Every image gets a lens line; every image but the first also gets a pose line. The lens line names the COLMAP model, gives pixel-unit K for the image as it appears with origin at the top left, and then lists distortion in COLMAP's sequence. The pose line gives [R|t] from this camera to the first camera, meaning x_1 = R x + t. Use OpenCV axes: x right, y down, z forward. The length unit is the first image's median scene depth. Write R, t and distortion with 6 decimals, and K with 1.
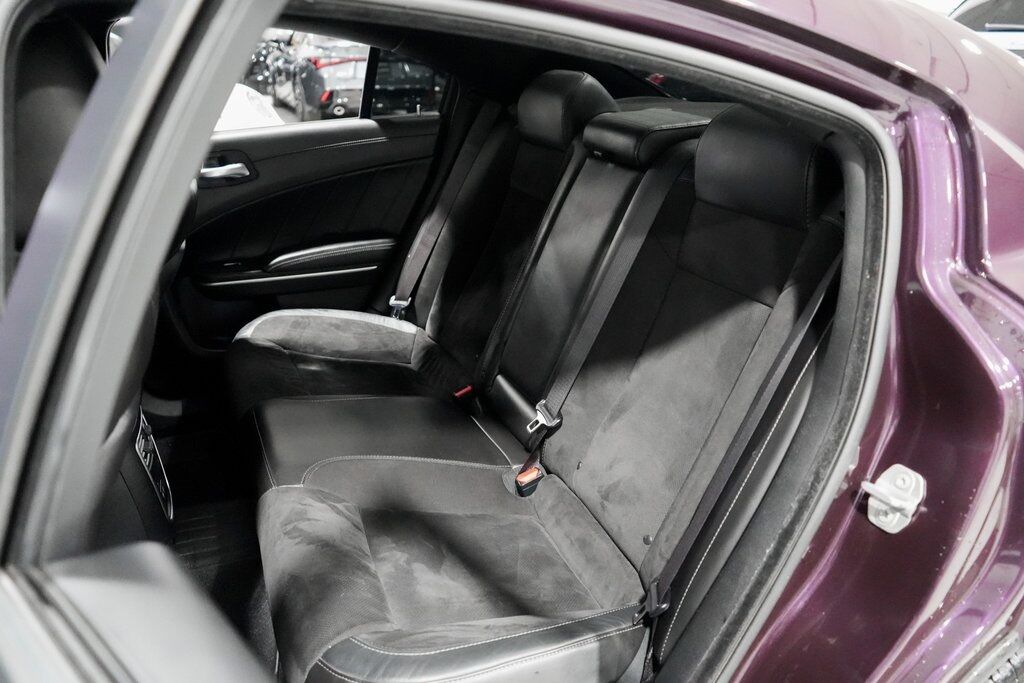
lens RADIAL K [[815.4, 0, 512.0], [0, 815.4, 341.5], [0, 0, 1]] dist [-0.015922, 0.018818]
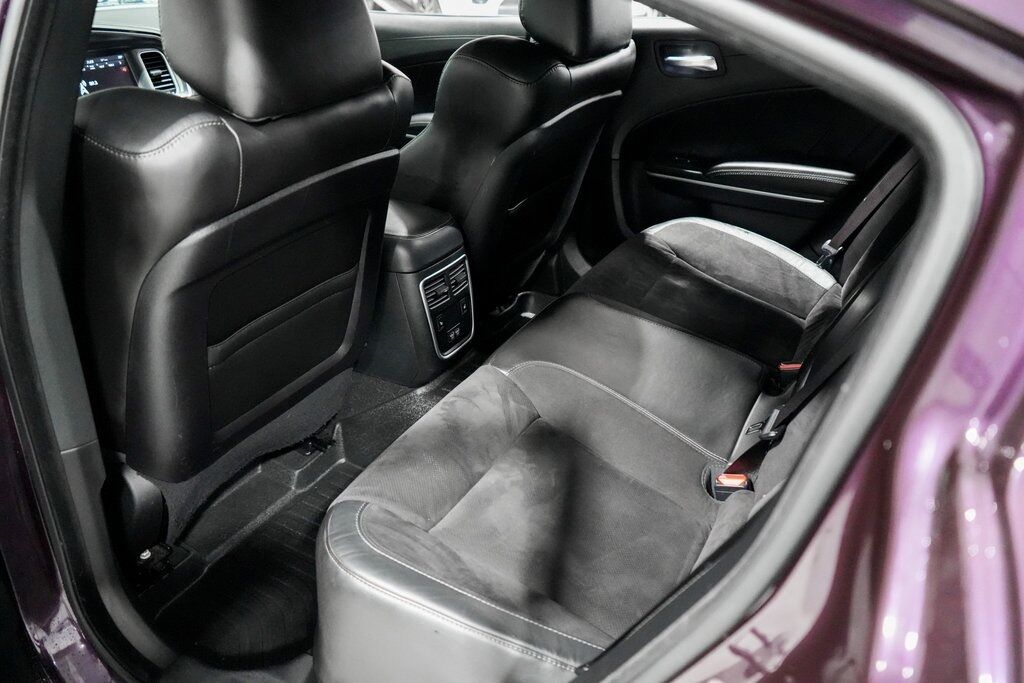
lens RADIAL K [[815.4, 0, 512.0], [0, 815.4, 341.5], [0, 0, 1]] dist [-0.015922, 0.018818]
pose [[0.623613, 0.375644, -0.685564, 0.284238], [-0.284635, 0.925891, 0.248413, -0.077615], [0.728073, 0.040222, 0.684319, 0.188208]]
